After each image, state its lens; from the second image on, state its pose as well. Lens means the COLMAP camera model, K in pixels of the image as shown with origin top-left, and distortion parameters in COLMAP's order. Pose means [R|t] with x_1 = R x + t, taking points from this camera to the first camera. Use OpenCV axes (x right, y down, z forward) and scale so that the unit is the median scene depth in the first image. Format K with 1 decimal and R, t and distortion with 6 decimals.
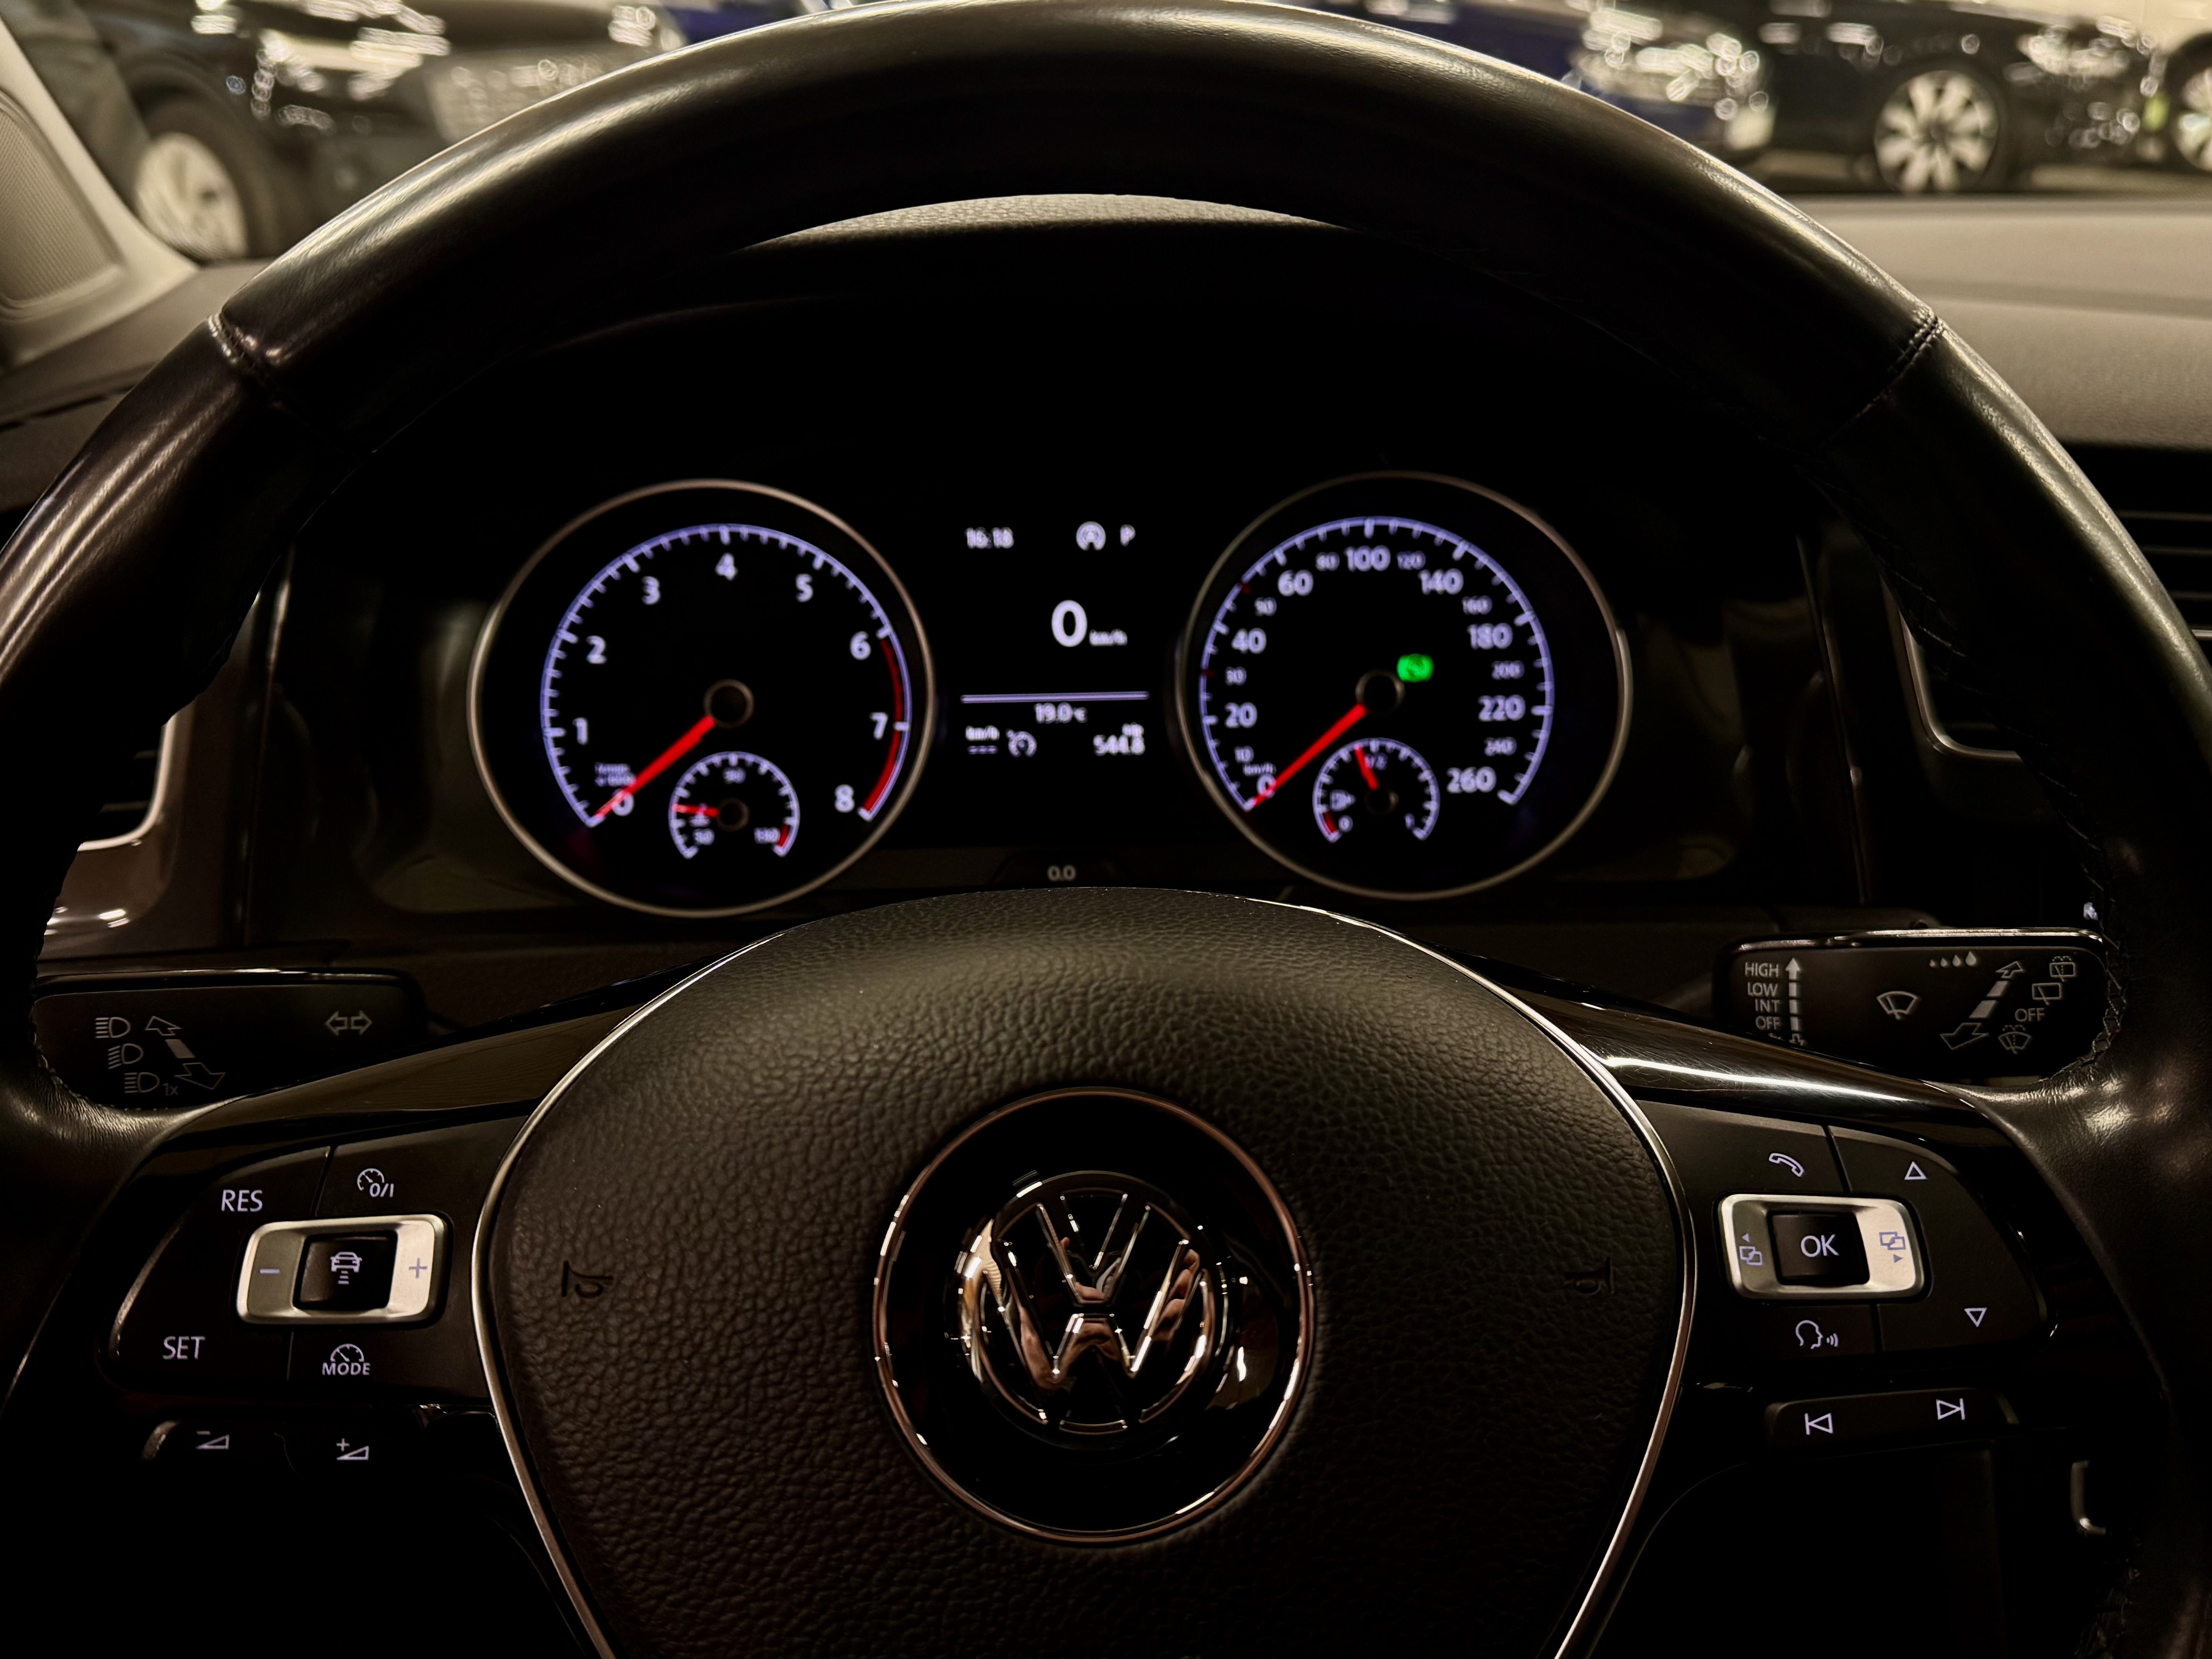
lens RADIAL K [[1864.8, 0, 1105.8], [0, 1864.8, 831.0], [0, 0, 1]] dist [0.001277, 0.000252]
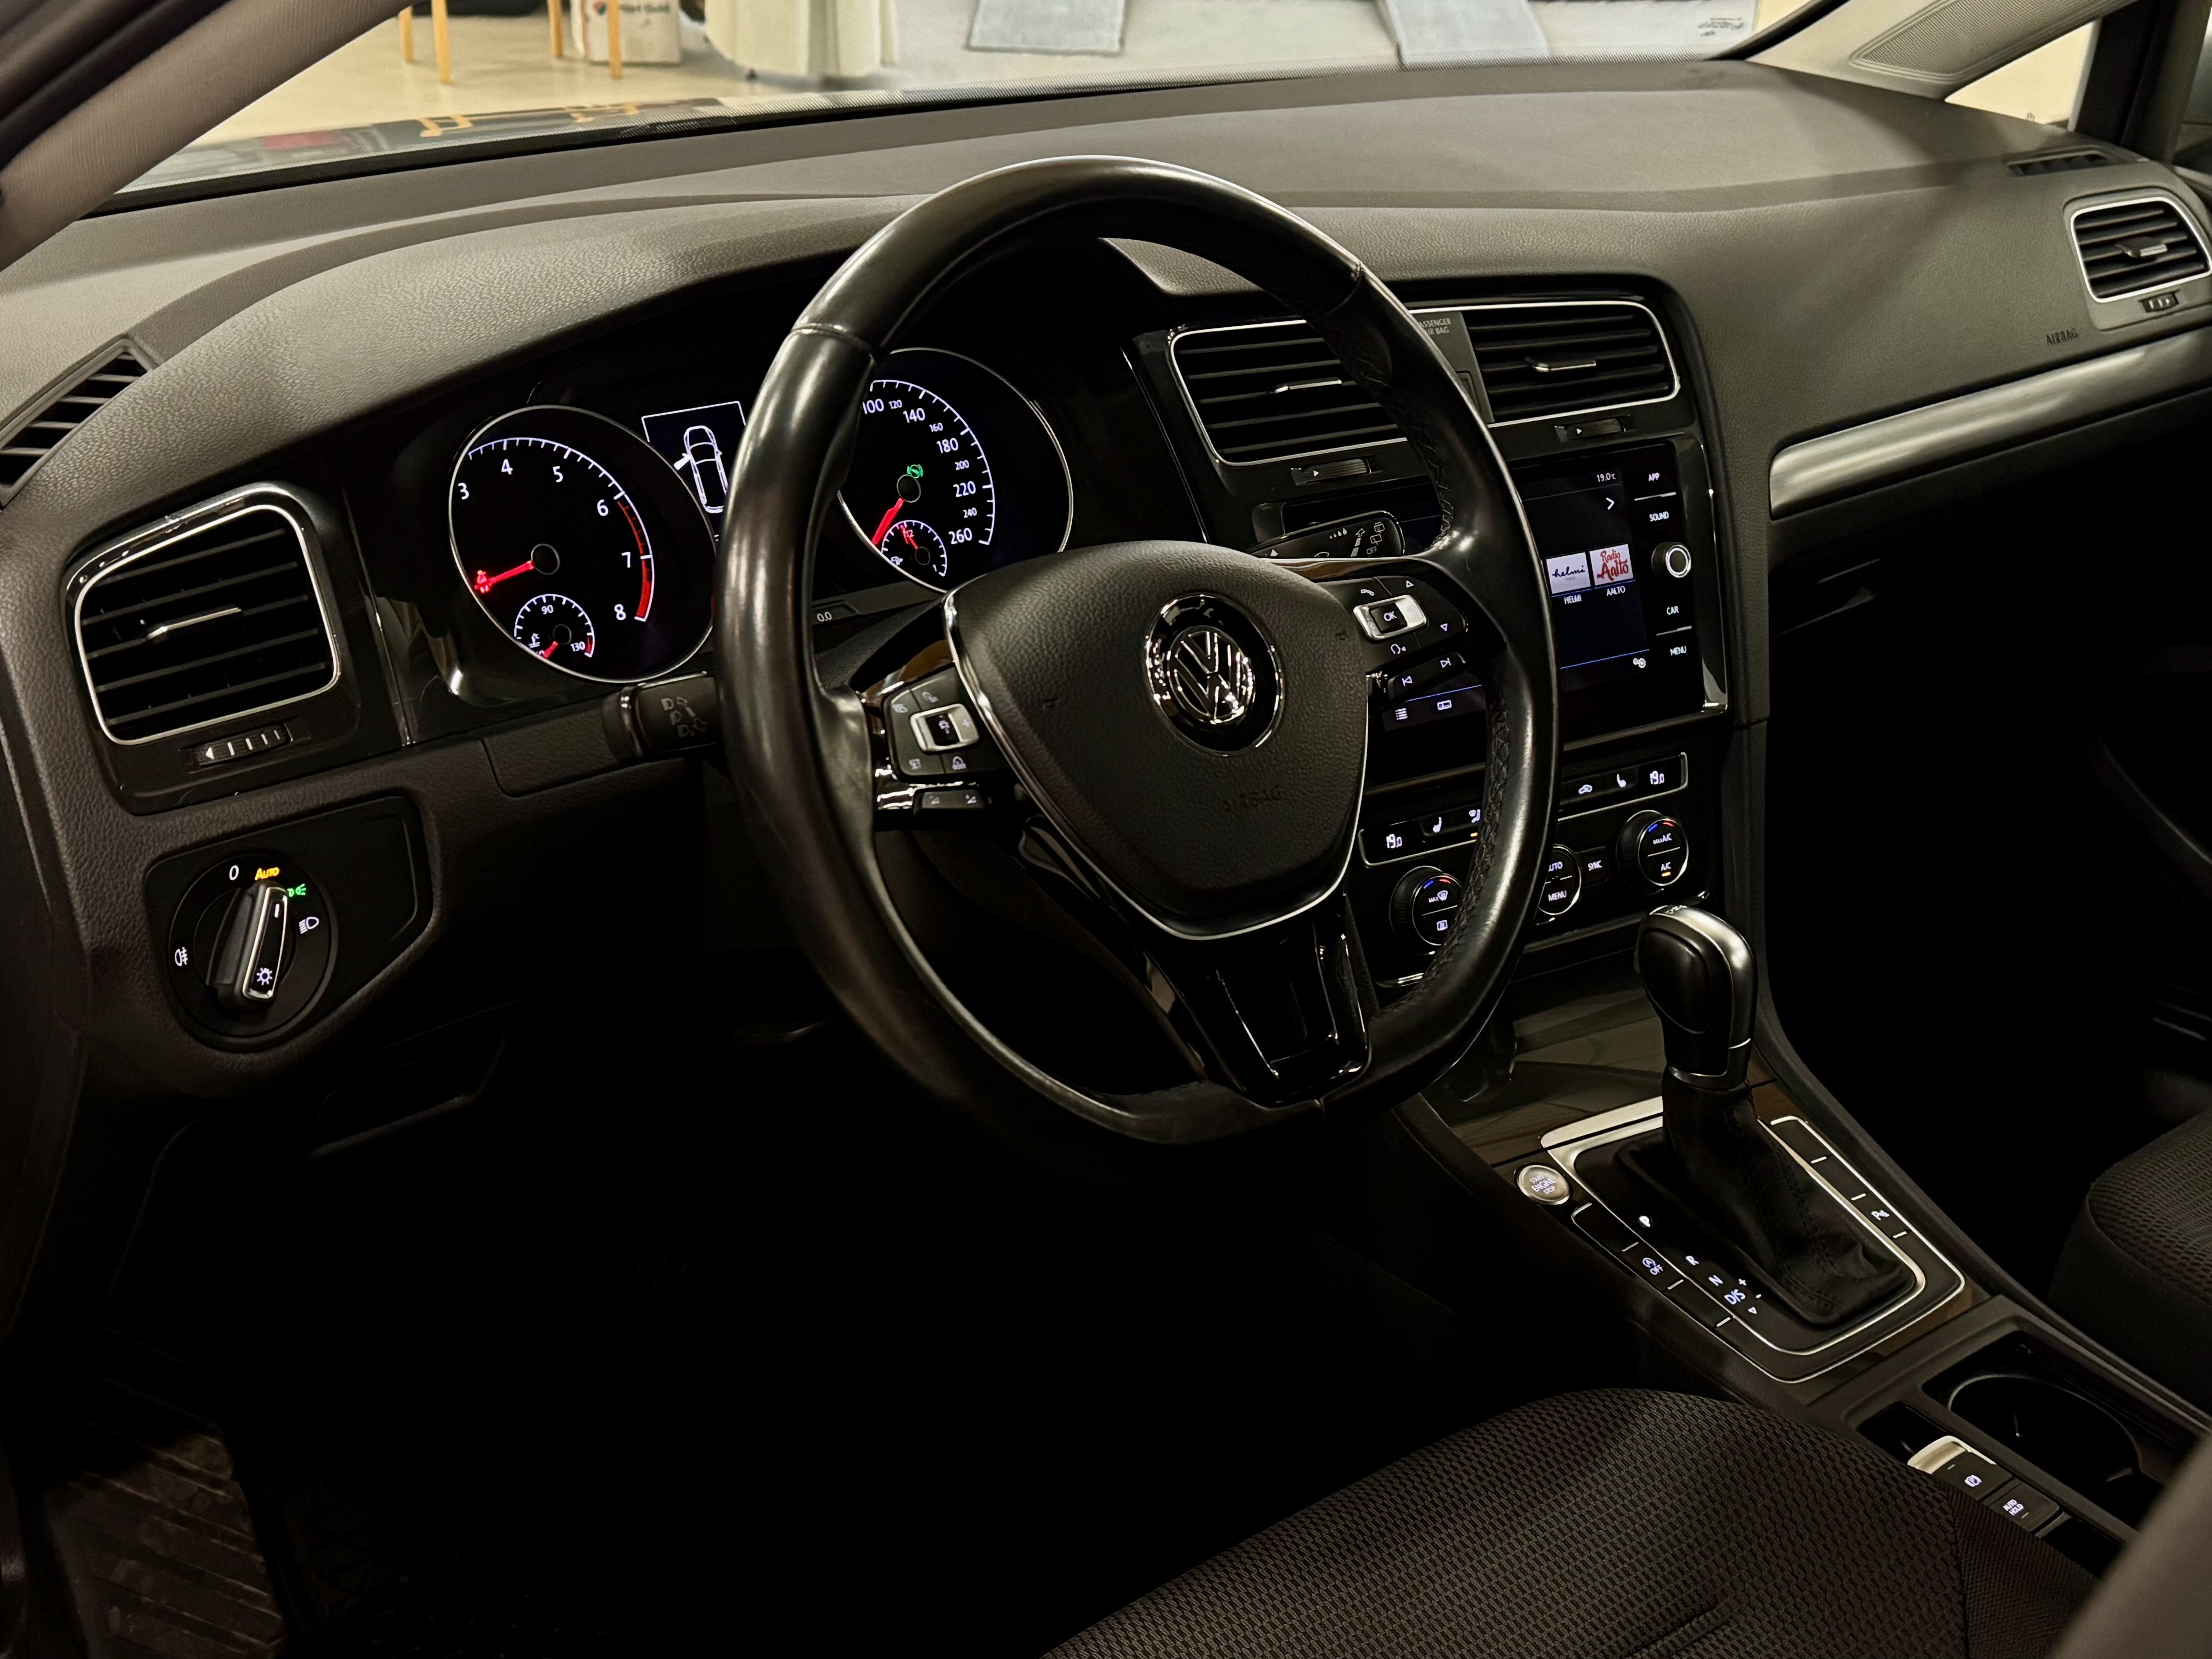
lens RADIAL K [[2845.0, 0, 1106.2], [0, 2845.0, 832.8], [0, 0, 1]] dist [-0.041345, 0.000000]
pose [[0.772768, -0.210768, 0.598670, -1.202425], [0.214712, 0.974451, 0.065914, 0.085191], [-0.597267, 0.077606, 0.798279, -0.974396]]
